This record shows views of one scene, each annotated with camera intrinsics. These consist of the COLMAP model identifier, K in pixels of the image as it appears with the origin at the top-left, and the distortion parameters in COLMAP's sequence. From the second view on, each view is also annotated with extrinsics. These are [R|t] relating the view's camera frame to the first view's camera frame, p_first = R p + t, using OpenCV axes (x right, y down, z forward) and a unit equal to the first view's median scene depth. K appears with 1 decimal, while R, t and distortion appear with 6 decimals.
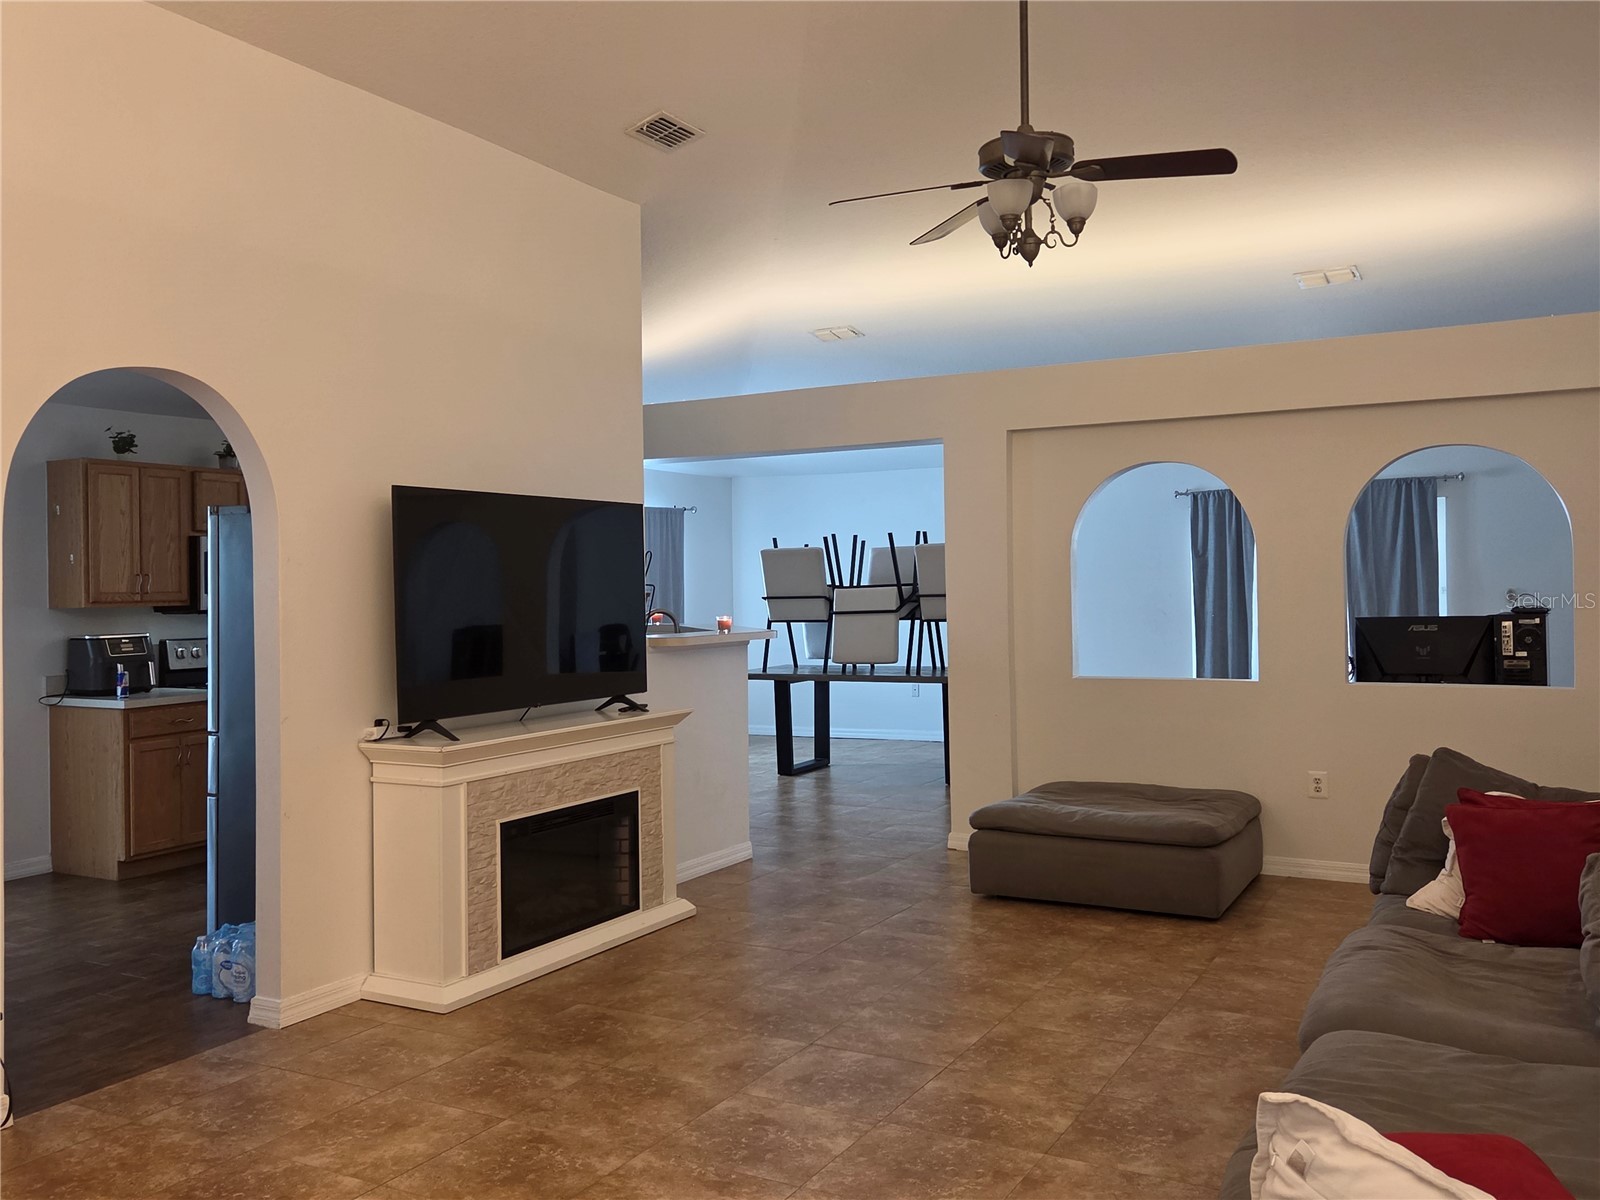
lens RADIAL K [[1311.9, 0, 800.0], [0, 1311.9, 600.0], [0, 0, 1]] dist [0.000815, 0.000679]
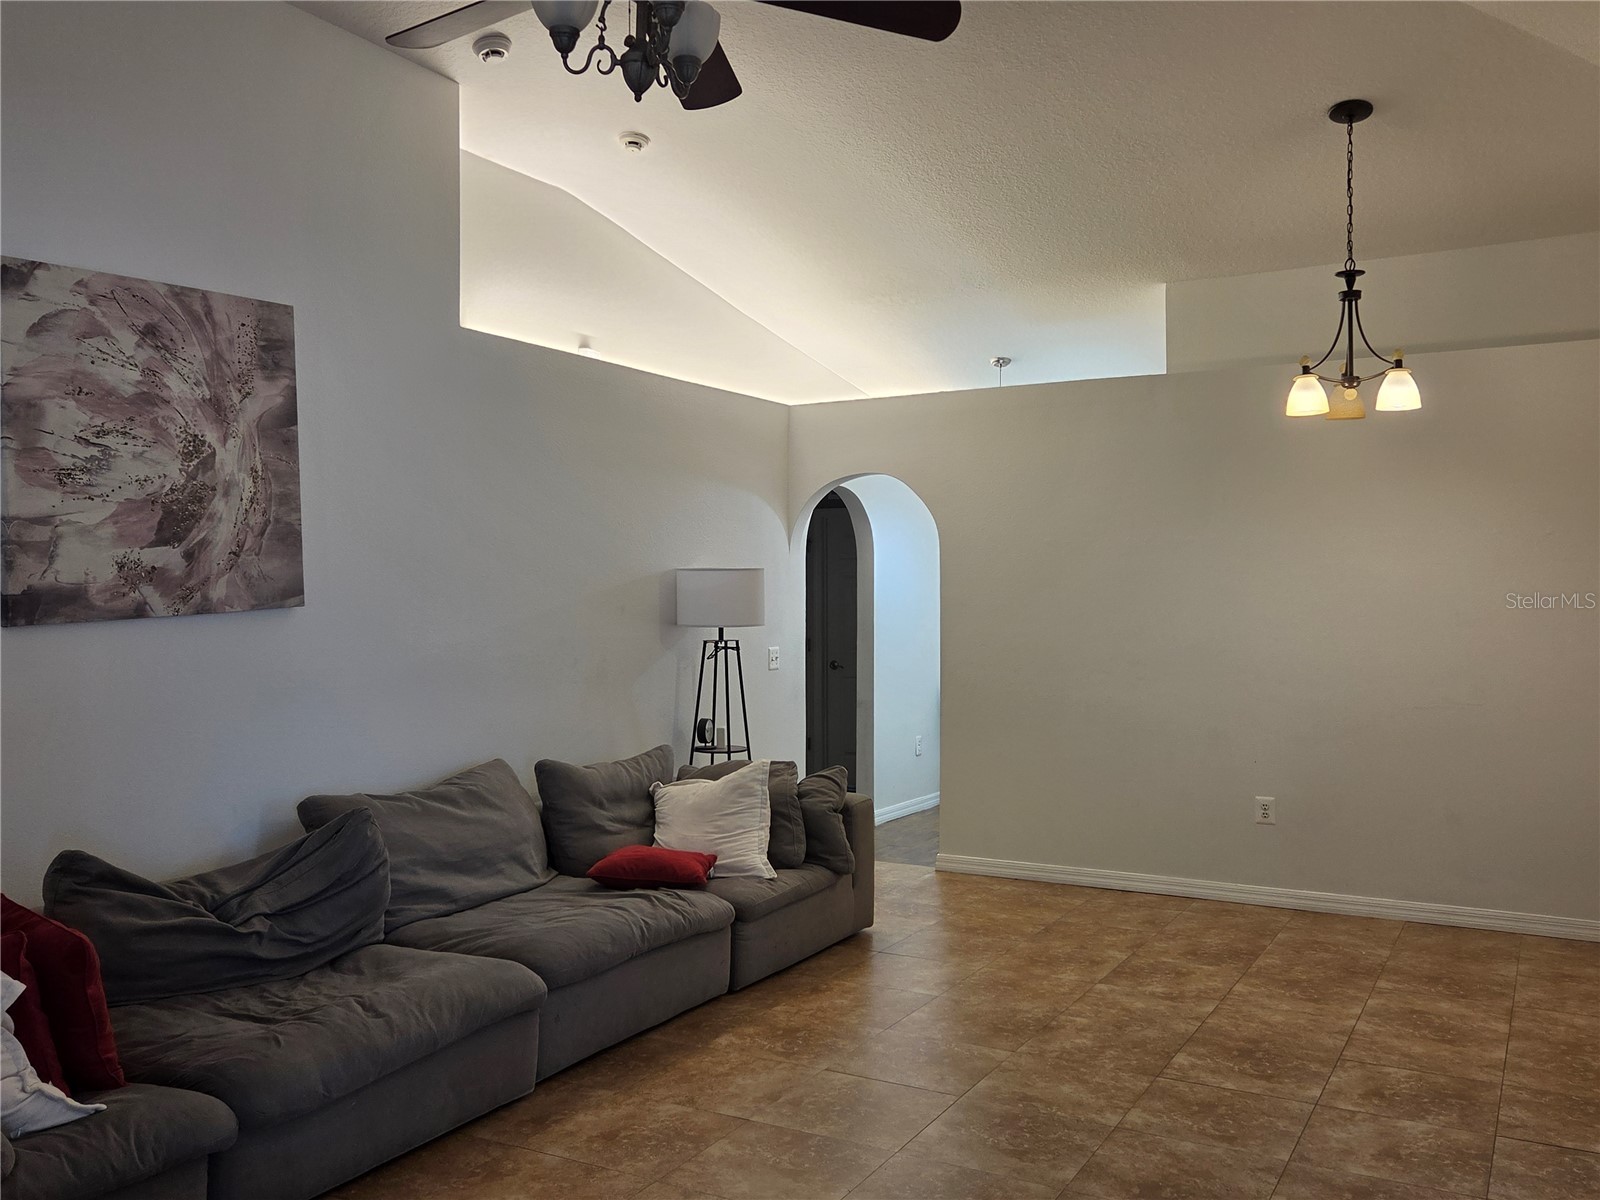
lens RADIAL K [[1311.9, 0, 800.0], [0, 1311.9, 600.0], [0, 0, 1]] dist [0.000815, 0.000679]
pose [[-0.999890, 0.014822, 0.000251, 0.133699], [0.014824, 0.999773, 0.015292, -0.034942], [-0.000024, 0.015294, -0.999883, 2.062252]]
